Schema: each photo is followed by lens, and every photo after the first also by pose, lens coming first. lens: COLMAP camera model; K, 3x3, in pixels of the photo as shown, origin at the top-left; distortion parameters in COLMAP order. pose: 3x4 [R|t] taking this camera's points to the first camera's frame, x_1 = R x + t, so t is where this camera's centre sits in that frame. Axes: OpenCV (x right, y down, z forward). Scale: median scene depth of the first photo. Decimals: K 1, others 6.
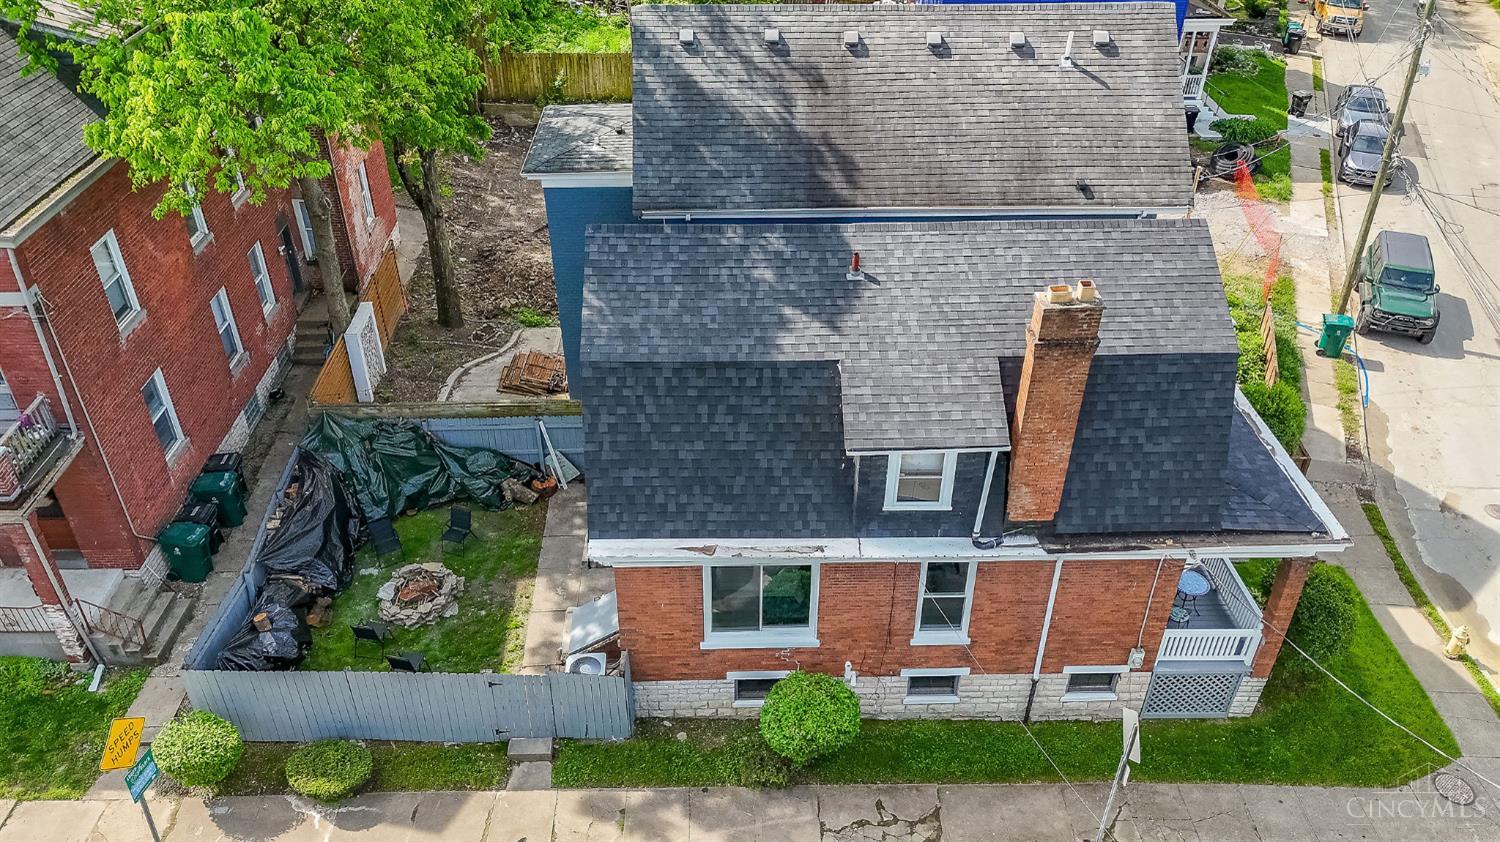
lens RADIAL K [[1094.1, 0, 754.7], [0, 1094.1, 418.4], [0, 0, 1]] dist [0.097975, -0.099422]
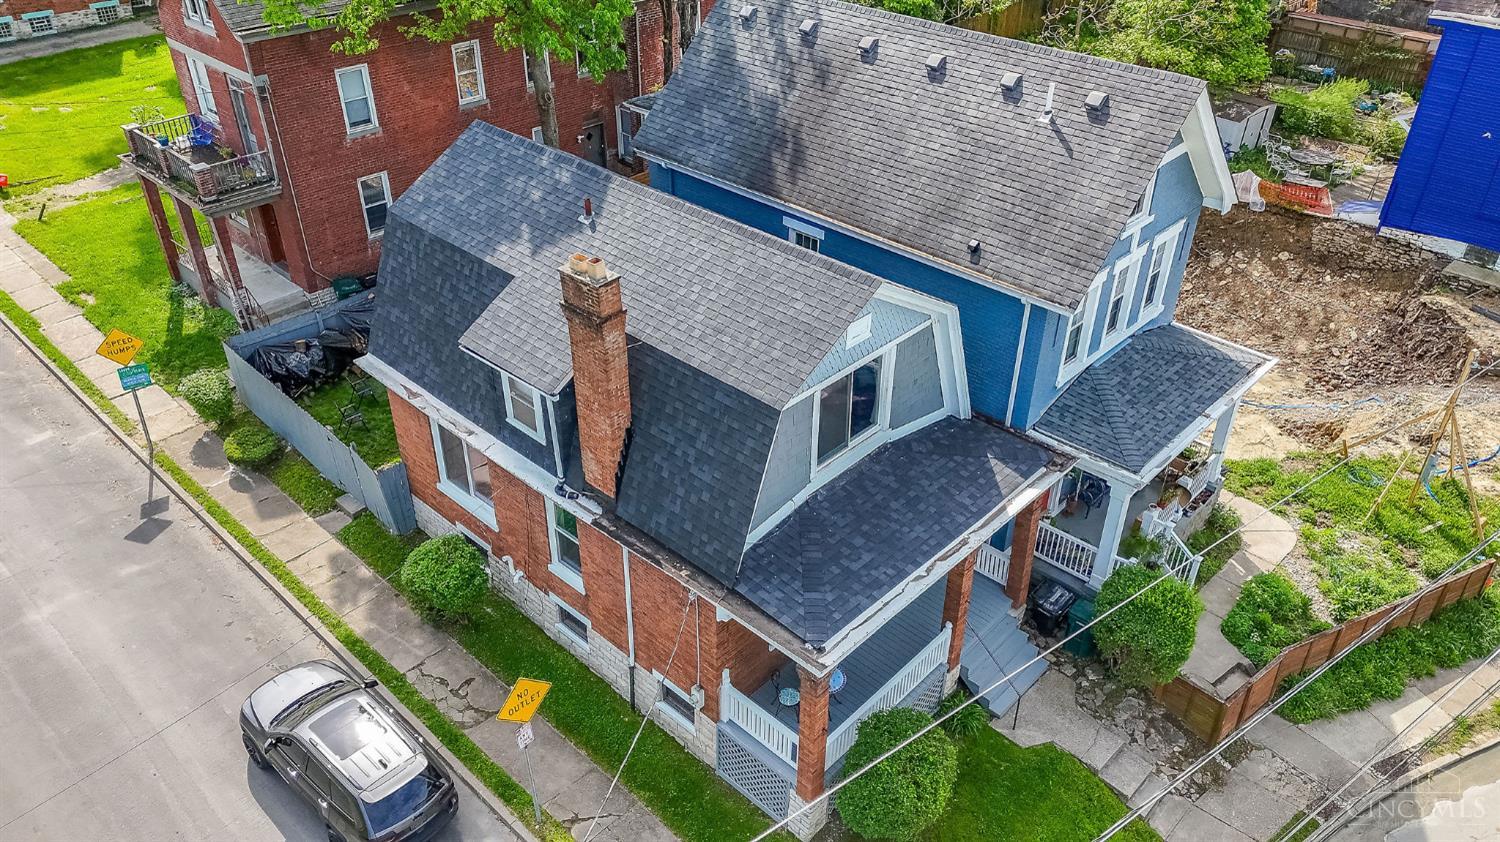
lens RADIAL K [[1094.1, 0, 754.7], [0, 1094.1, 418.4], [0, 0, 1]] dist [0.097975, -0.099422]
pose [[0.706040, 0.391097, -0.590381, 0.788001], [-0.401938, 0.907688, 0.120617, -0.126808], [0.583055, 0.152136, 0.798061, 0.217926]]
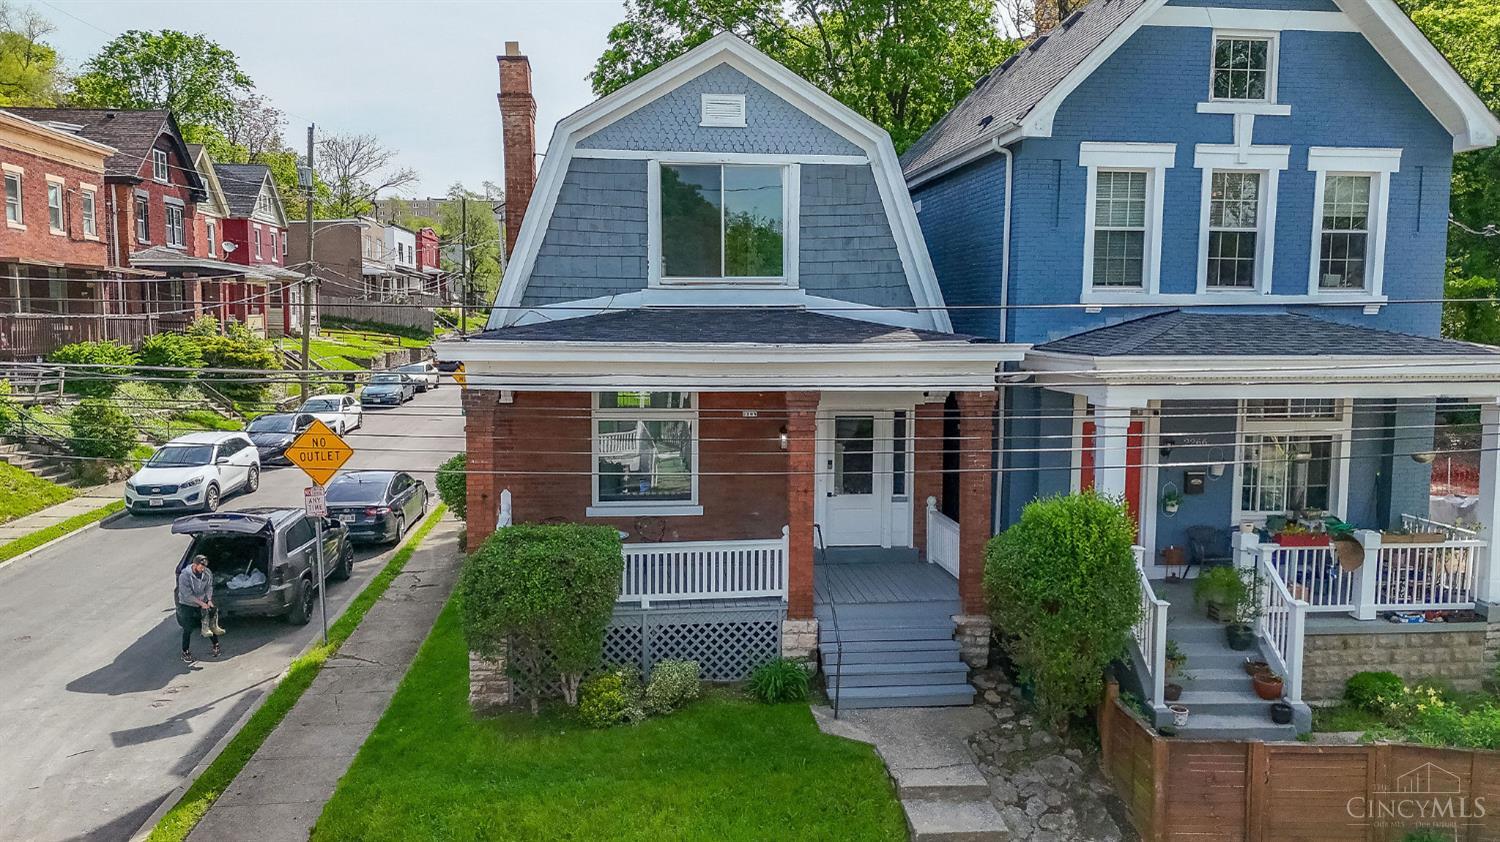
lens RADIAL K [[1094.1, 0, 754.7], [0, 1094.1, 418.4], [0, 0, 1]] dist [0.097975, -0.099422]
pose [[0.078234, 0.084415, -0.993355, 1.066224], [-0.564738, 0.824872, 0.025621, 0.015807], [0.821554, 0.558981, 0.112205, 0.952639]]
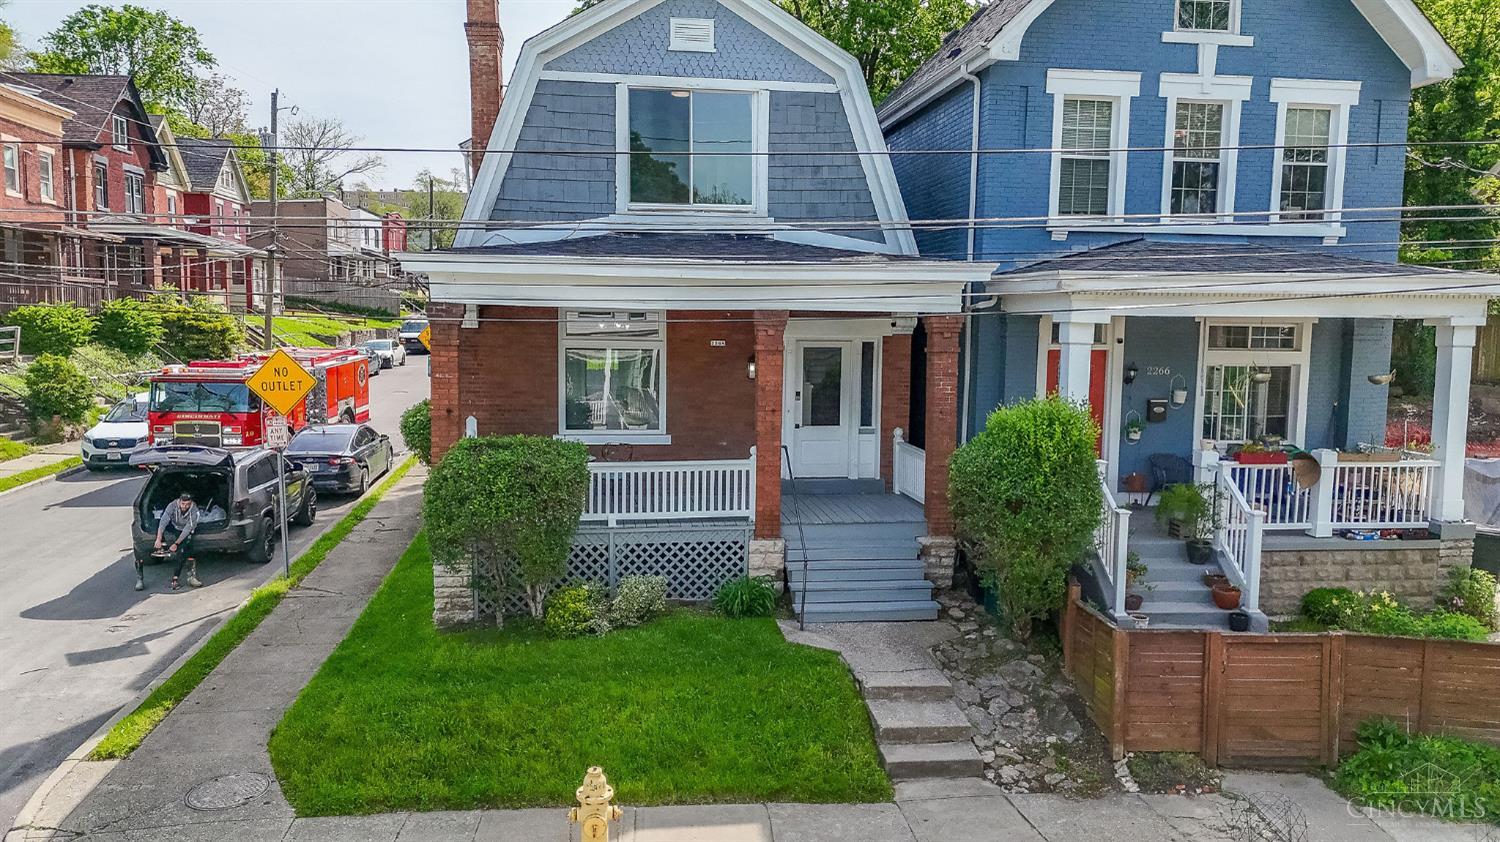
lens RADIAL K [[1094.1, 0, 754.7], [0, 1094.1, 418.4], [0, 0, 1]] dist [0.097975, -0.099422]
pose [[0.104999, 0.086178, -0.990731, 1.070277], [-0.569026, 0.822243, 0.011216, 0.053447], [0.815589, 0.562574, 0.135373, 0.979895]]
